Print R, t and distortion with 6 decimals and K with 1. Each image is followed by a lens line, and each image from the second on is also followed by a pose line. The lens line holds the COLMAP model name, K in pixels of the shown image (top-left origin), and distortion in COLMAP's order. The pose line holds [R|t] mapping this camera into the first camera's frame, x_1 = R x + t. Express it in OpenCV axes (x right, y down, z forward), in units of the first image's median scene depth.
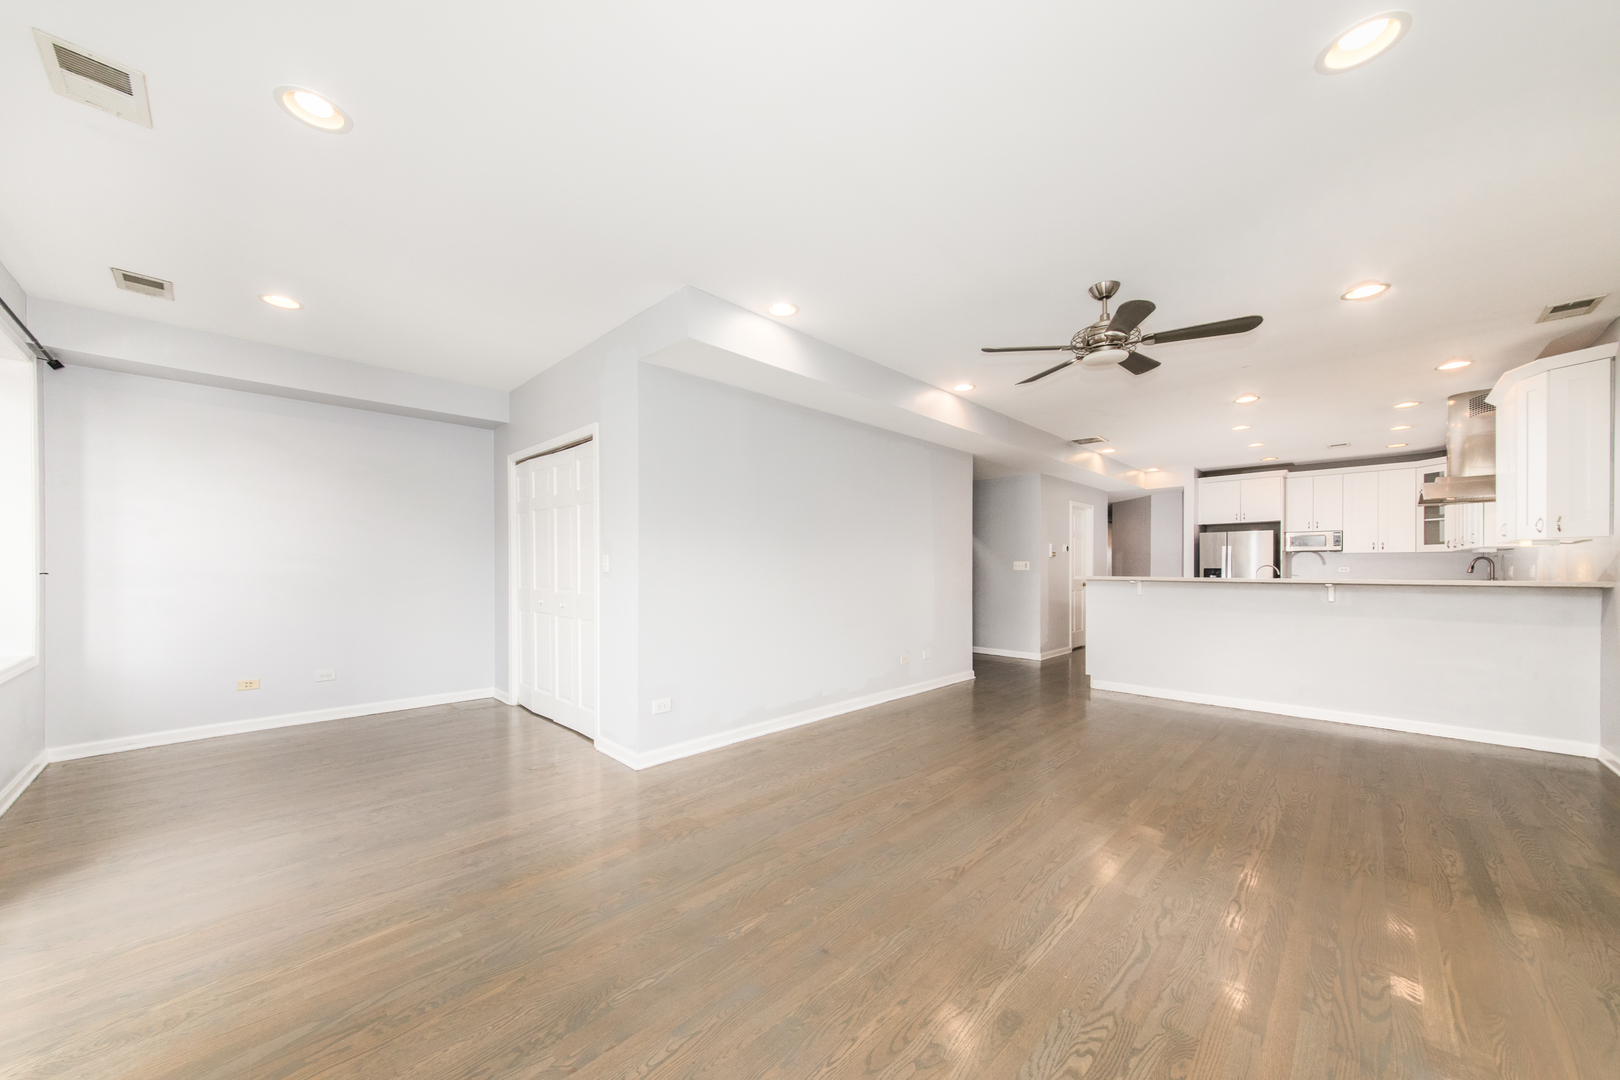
lens RADIAL K [[594.8, 0, 811.5], [0, 594.8, 568.4], [0, 0, 1]] dist [-0.001634, -0.000193]
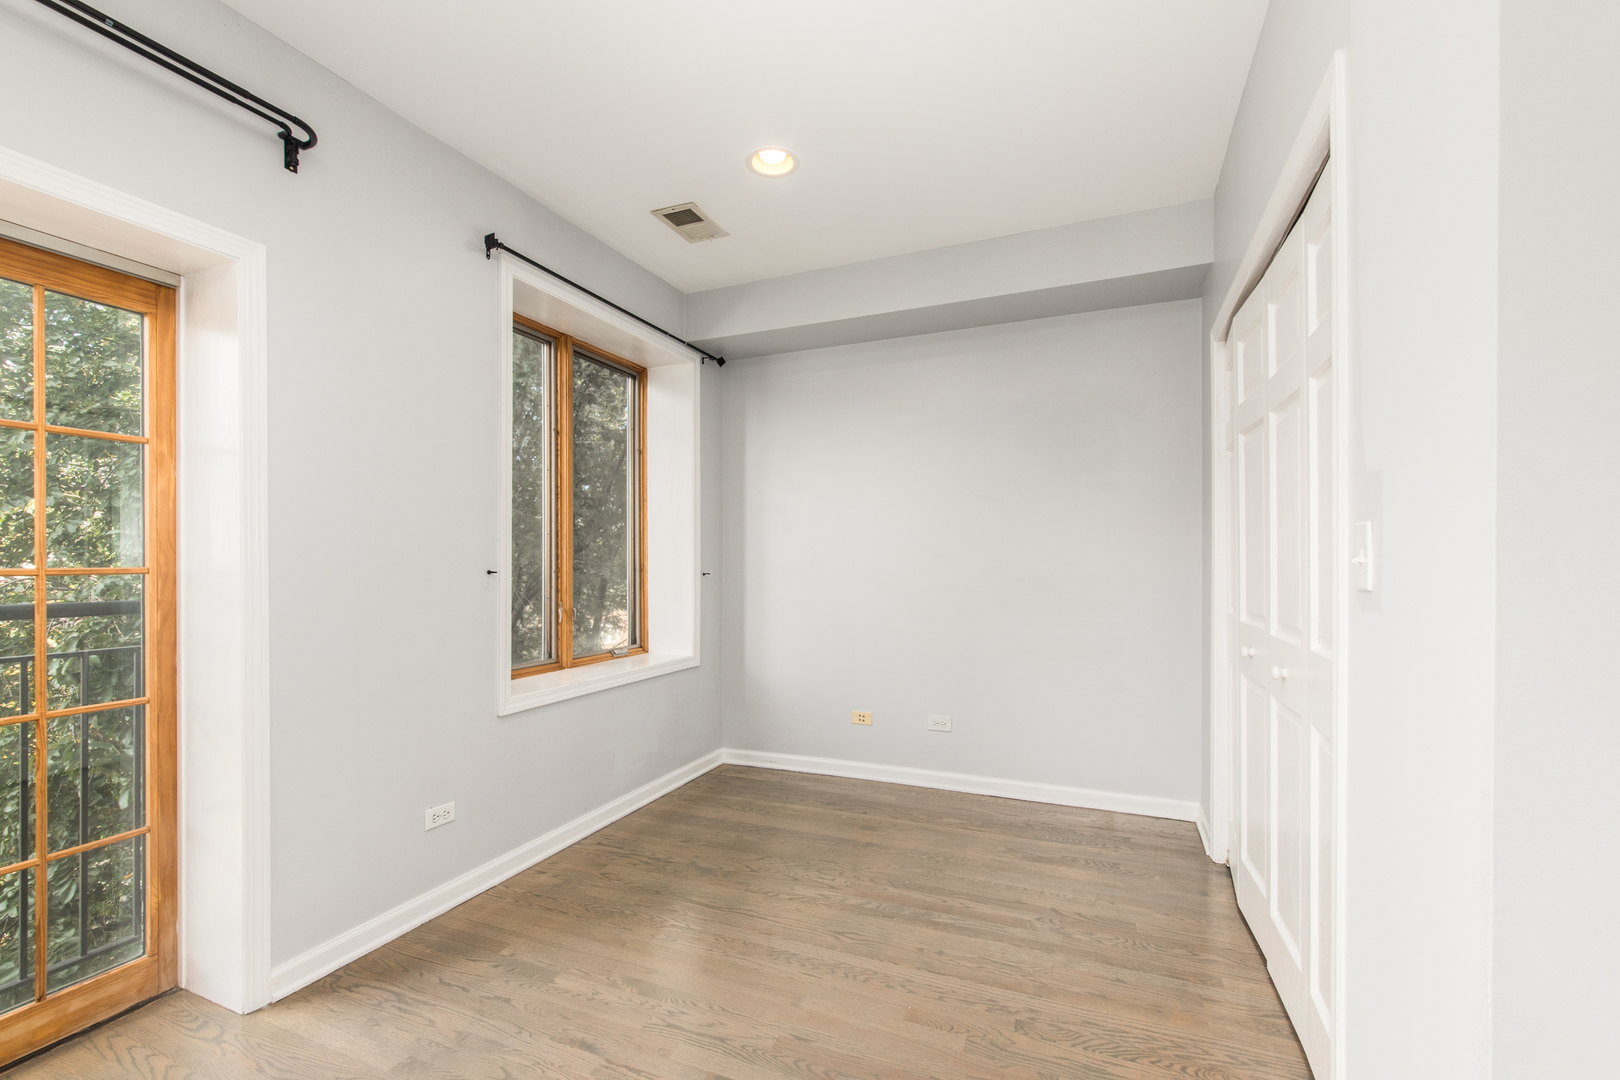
lens RADIAL K [[669.8, 0, 812.8], [0, 669.8, 570.3], [0, 0, 1]] dist [-0.000544, -0.000021]
pose [[0.356572, 0.005224, -0.934253, -0.161428], [-0.001408, 0.999986, 0.005054, -0.002712], [0.934267, -0.000486, 0.356575, 0.671023]]
